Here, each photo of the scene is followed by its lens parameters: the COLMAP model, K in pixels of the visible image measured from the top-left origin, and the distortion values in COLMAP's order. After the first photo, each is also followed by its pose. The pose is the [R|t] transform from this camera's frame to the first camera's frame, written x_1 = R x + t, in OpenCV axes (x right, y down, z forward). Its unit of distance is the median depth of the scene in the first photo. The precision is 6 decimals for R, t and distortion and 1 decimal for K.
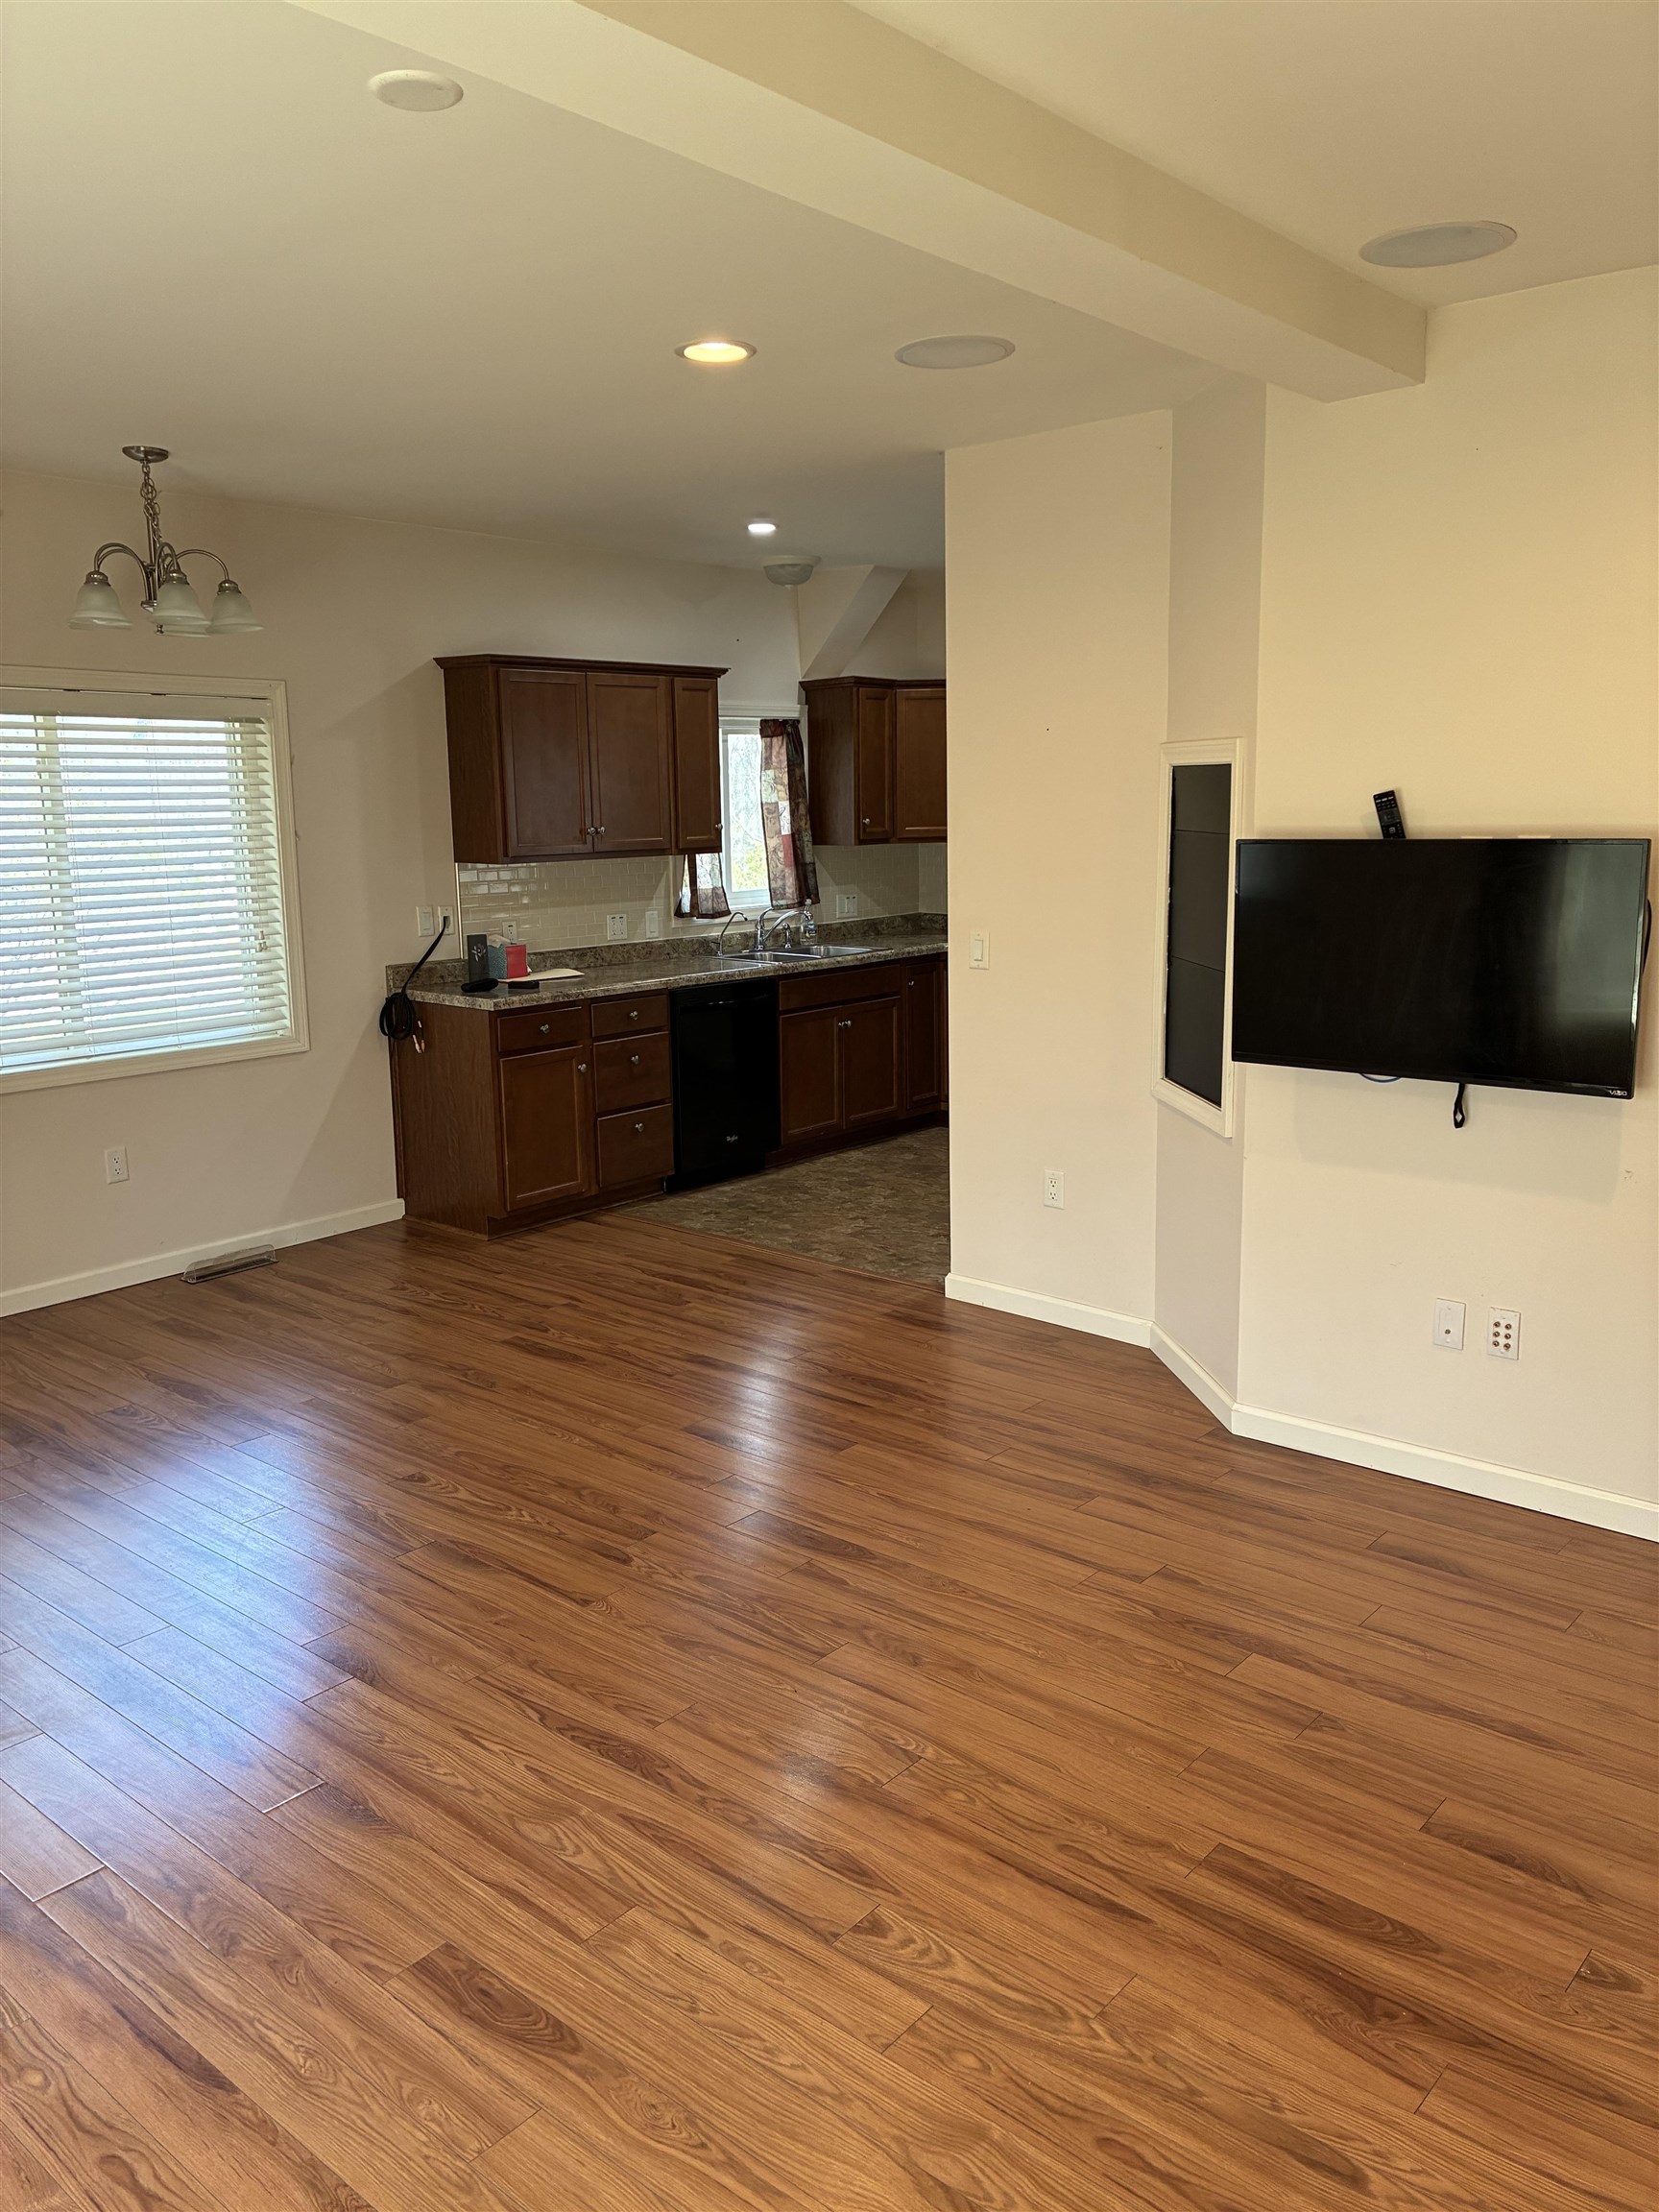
lens RADIAL K [[1682.8, 0, 816.4], [0, 1682.8, 1100.5], [0, 0, 1]] dist [0.026220, -0.004386]
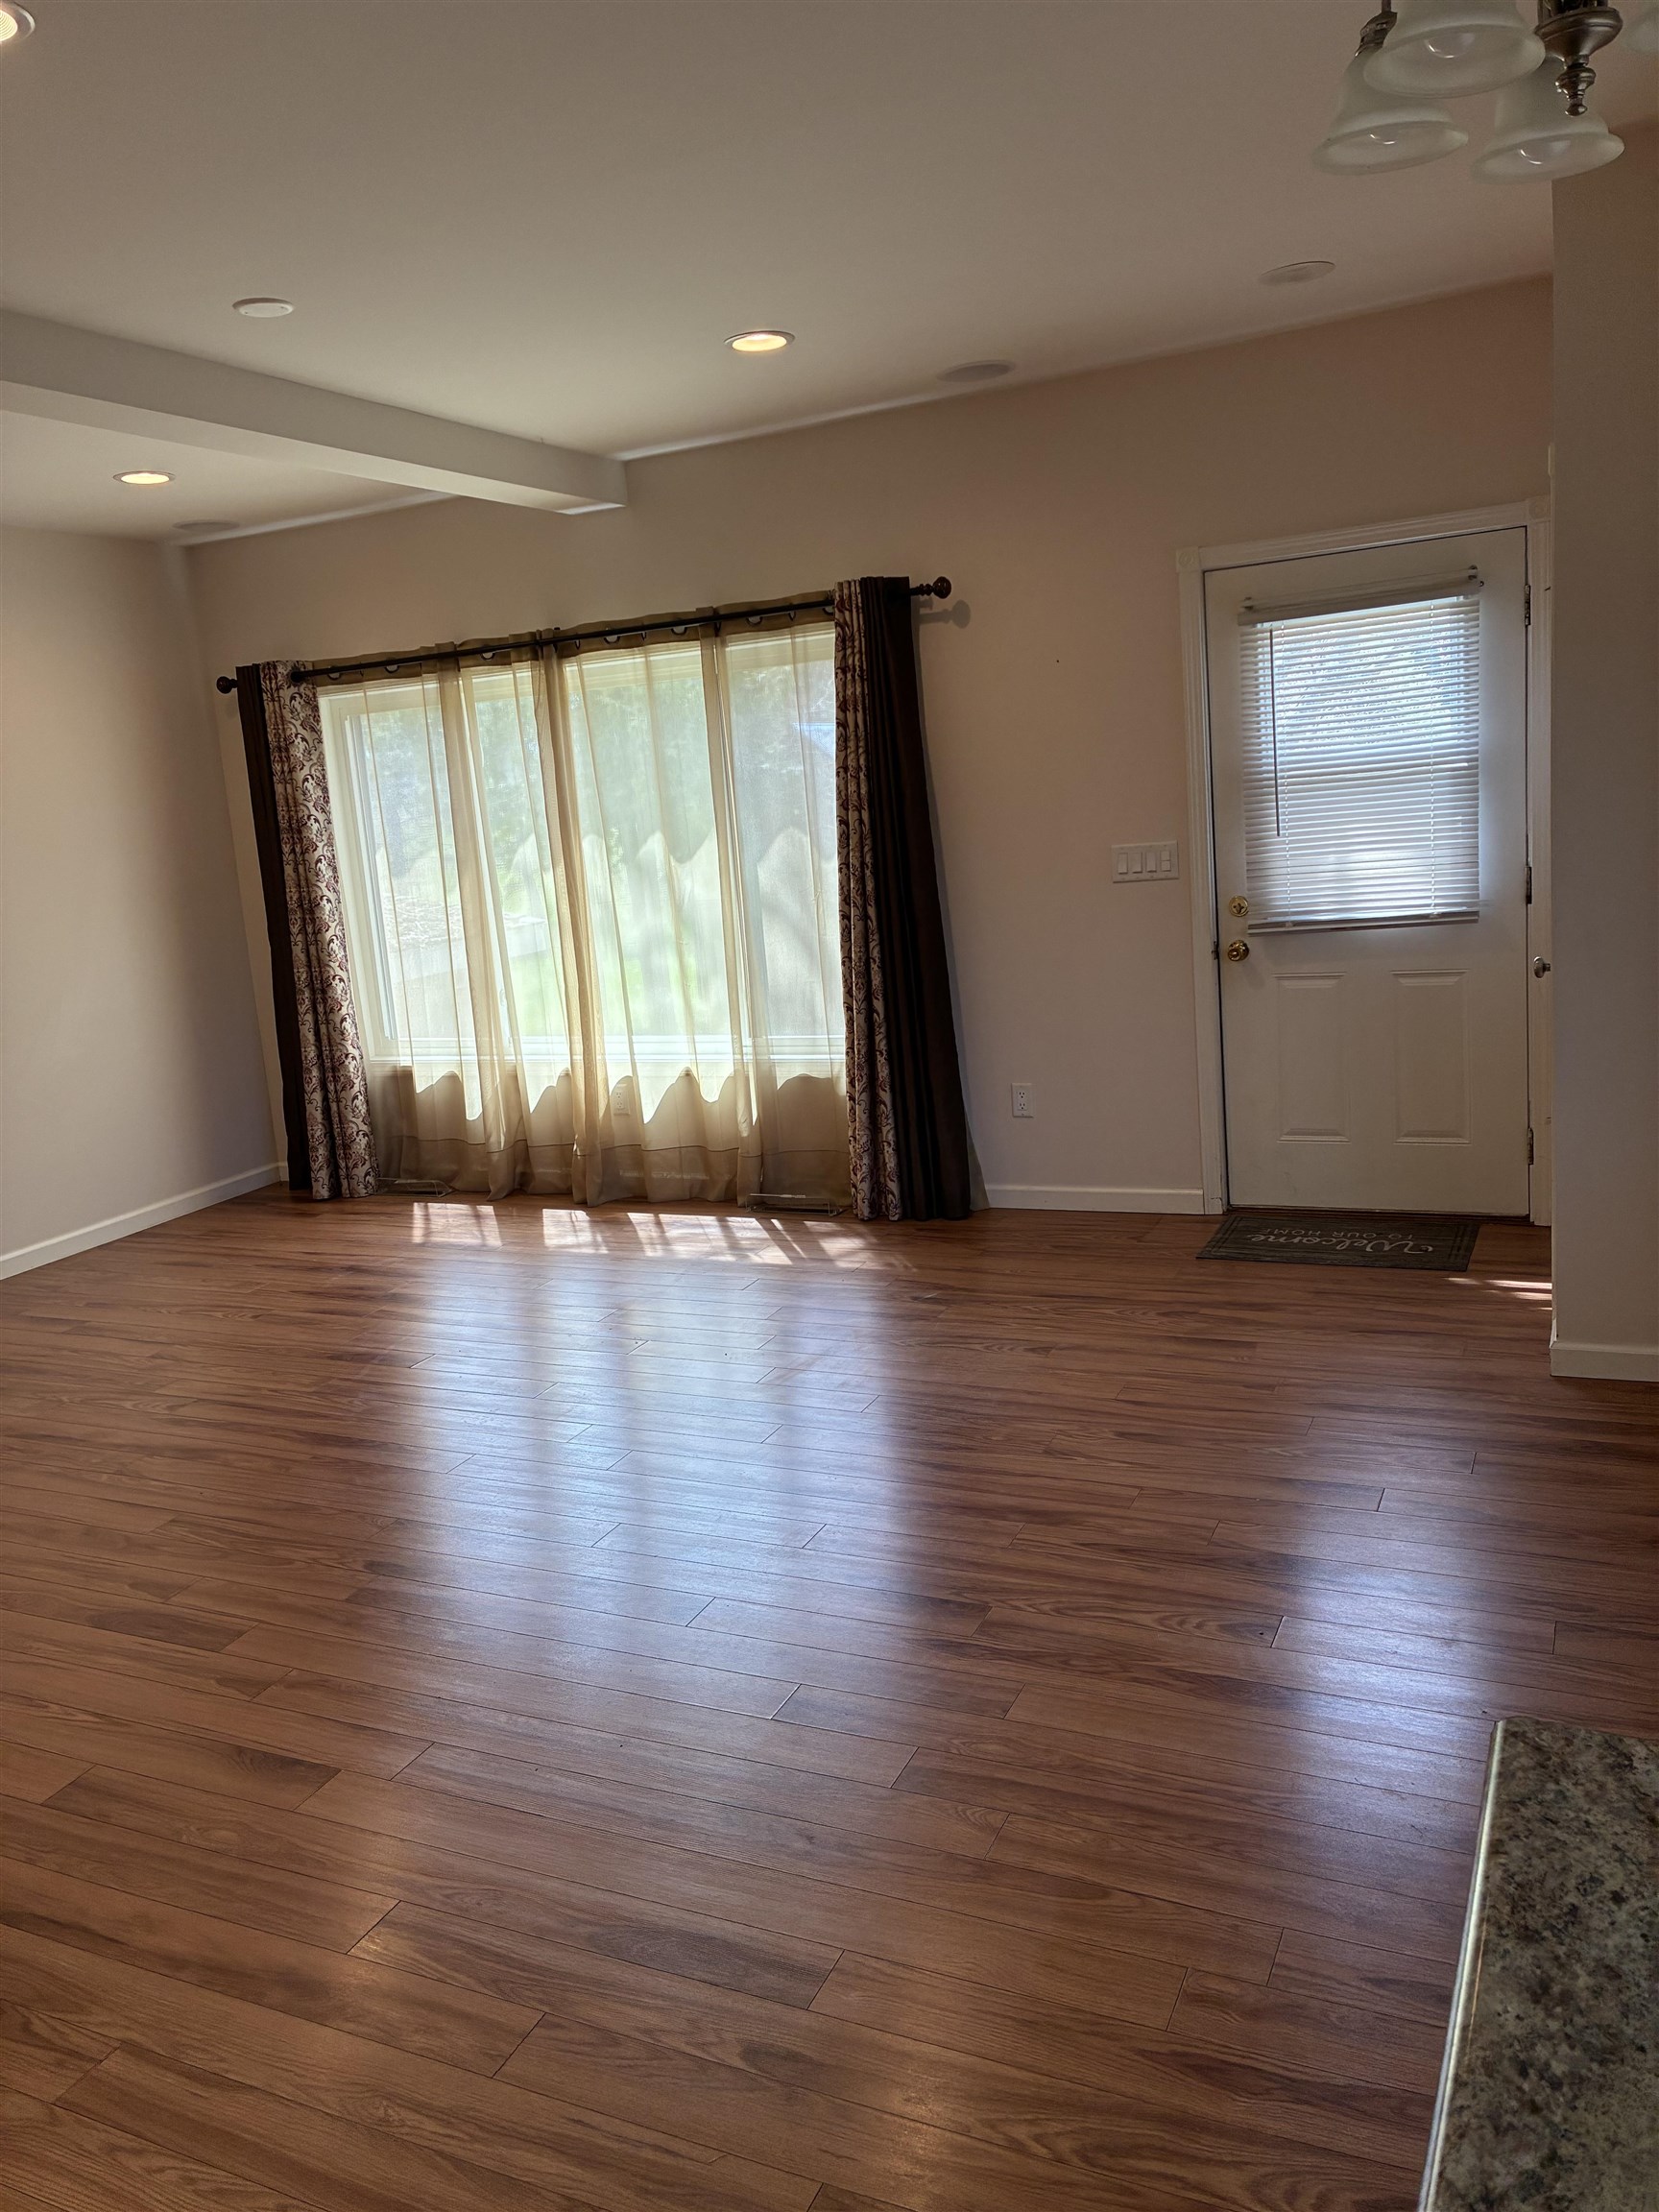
lens RADIAL K [[1682.8, 0, 816.4], [0, 1682.8, 1100.5], [0, 0, 1]] dist [0.026220, -0.004386]
pose [[-0.960100, 0.143007, -0.240327, -0.111207], [0.048549, 0.931546, 0.360367, -0.203291], [0.275410, 0.334320, -0.901321, 1.260773]]
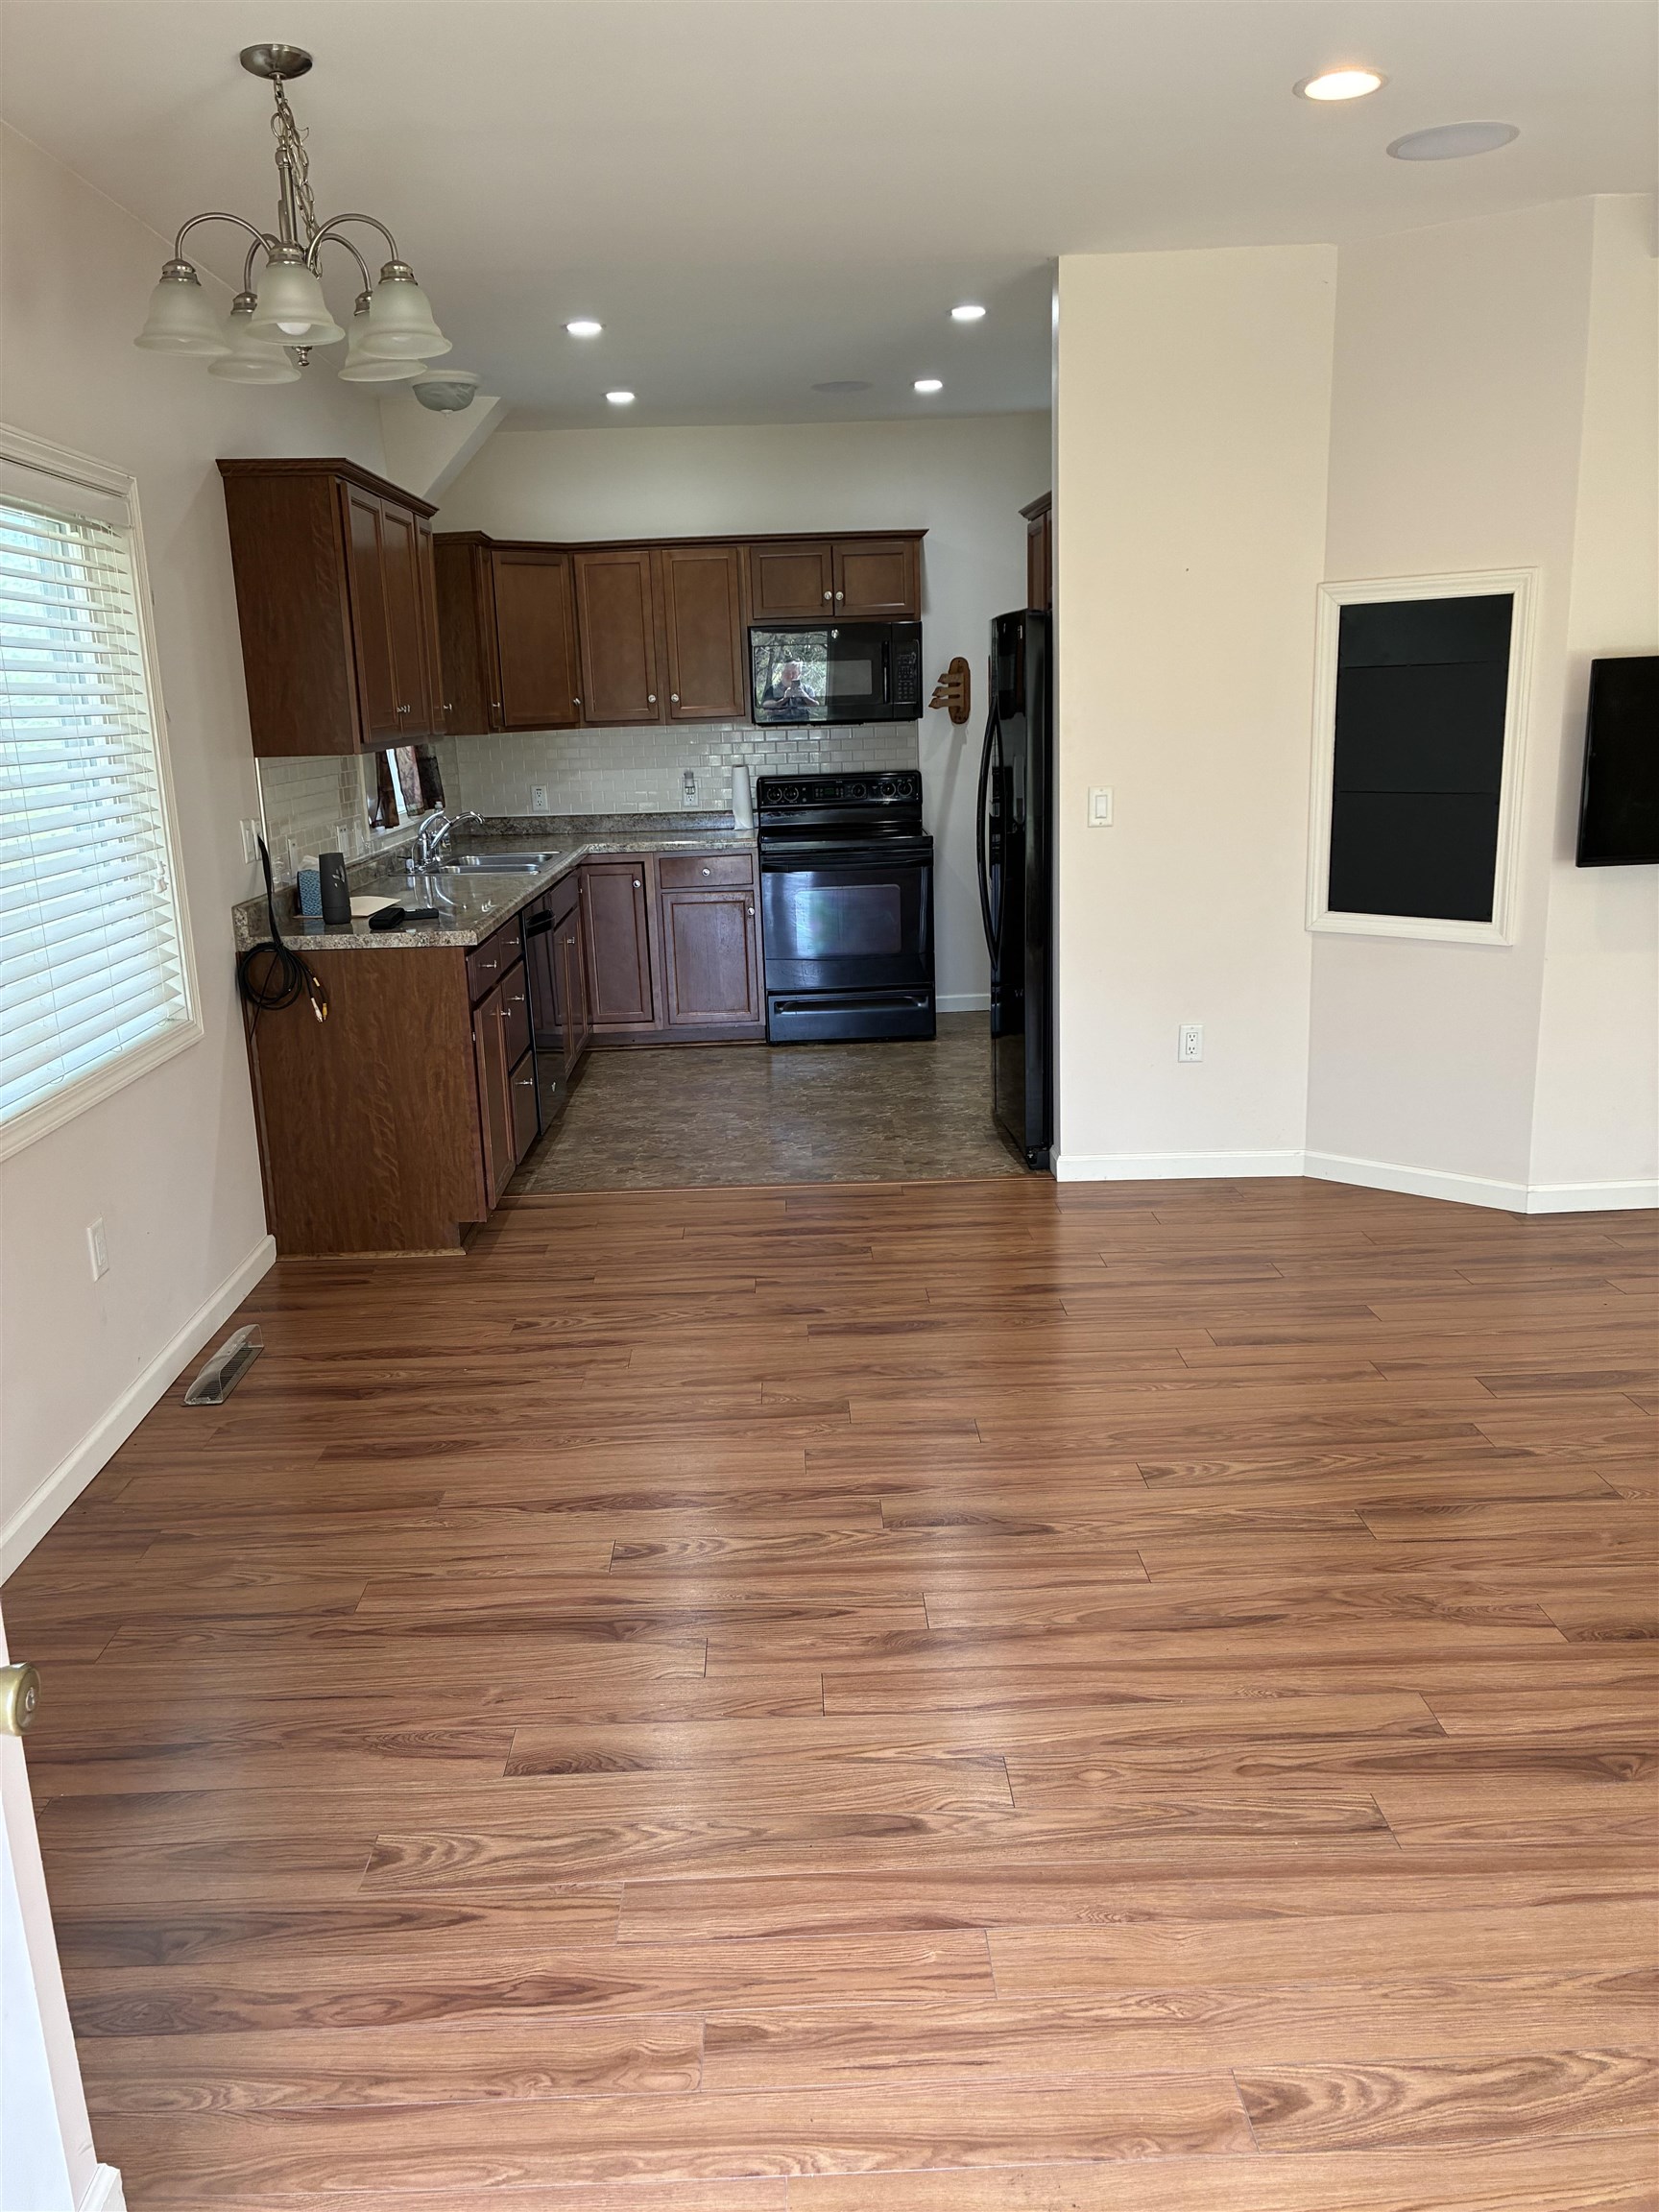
lens RADIAL K [[1682.8, 0, 816.4], [0, 1682.8, 1100.5], [0, 0, 1]] dist [0.026220, -0.004386]
pose [[0.742383, -0.170440, 0.647933, -0.654423], [0.146747, 0.984983, 0.090963, -0.035504], [-0.653707, 0.027553, 0.756246, 0.384218]]
